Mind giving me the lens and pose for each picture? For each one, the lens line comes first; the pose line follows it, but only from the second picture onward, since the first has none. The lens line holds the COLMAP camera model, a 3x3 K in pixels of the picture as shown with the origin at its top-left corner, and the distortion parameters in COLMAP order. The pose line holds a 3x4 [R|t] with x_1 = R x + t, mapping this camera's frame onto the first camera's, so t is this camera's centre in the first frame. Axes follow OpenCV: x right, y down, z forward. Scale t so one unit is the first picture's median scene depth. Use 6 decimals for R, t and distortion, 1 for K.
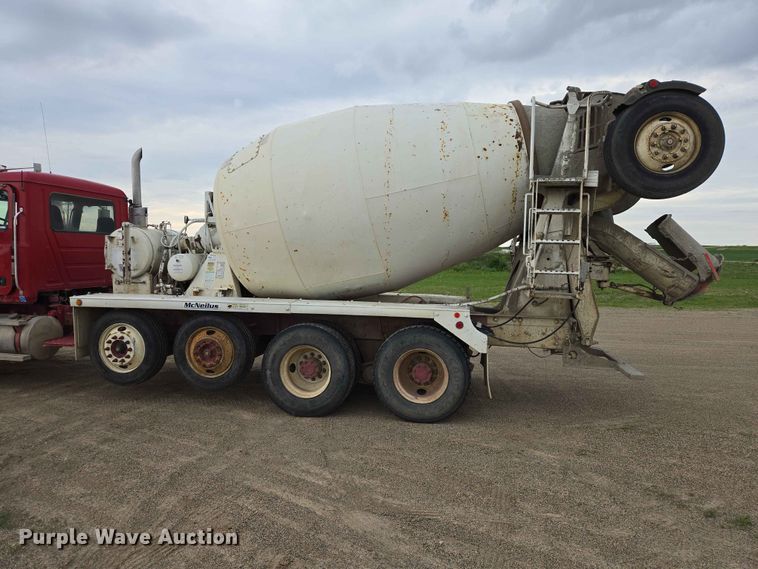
lens RADIAL K [[512.8, 0, 381.9], [0, 512.8, 284.5], [0, 0, 1]] dist [0.051355, -0.034481]
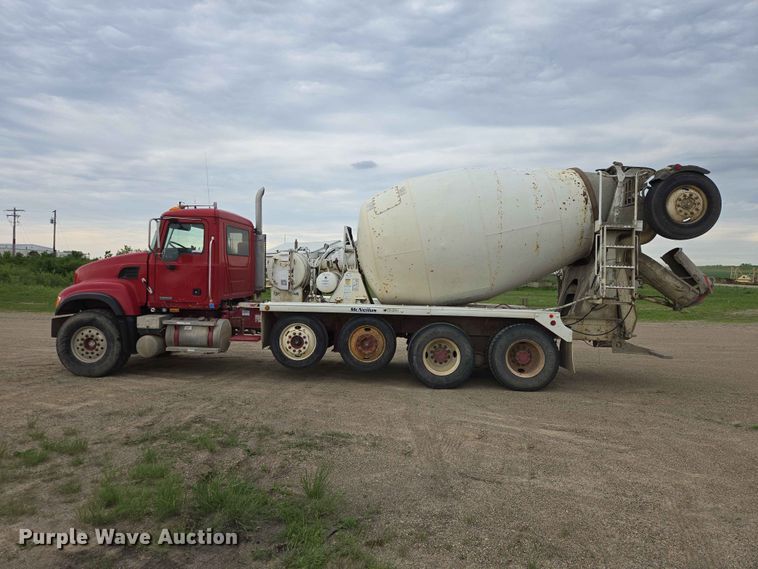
lens RADIAL K [[512.8, 0, 381.7], [0, 512.8, 283.2], [0, 0, 1]] dist [0.051355, -0.034481]
pose [[0.993986, 0.006393, 0.109322, -0.463186], [-0.002620, 0.999397, -0.034620, 0.016722], [-0.109478, 0.034126, 0.993403, -0.384523]]
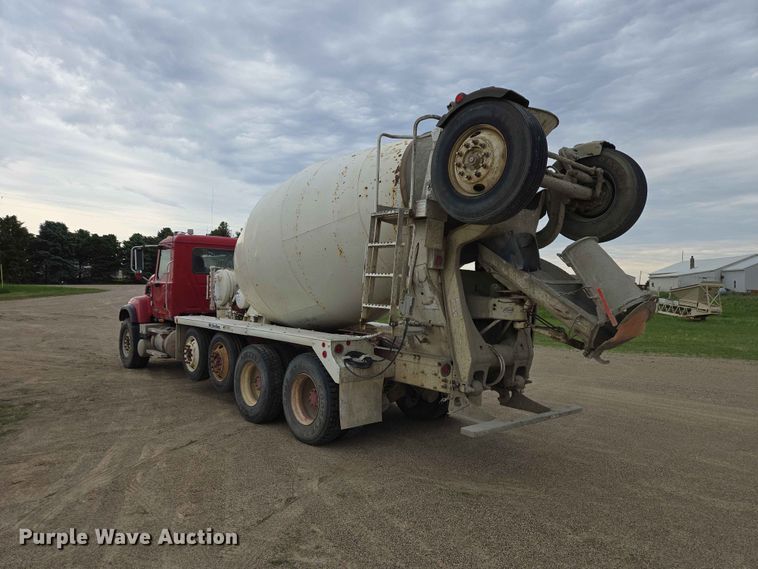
lens RADIAL K [[512.8, 0, 381.3], [0, 512.8, 280.3], [0, 0, 1]] dist [0.051355, -0.034481]
pose [[0.784461, -0.008233, -0.620123, 0.844383], [-0.045385, 0.996469, -0.070641, -0.003521], [0.618515, 0.083559, 0.781318, 0.215143]]
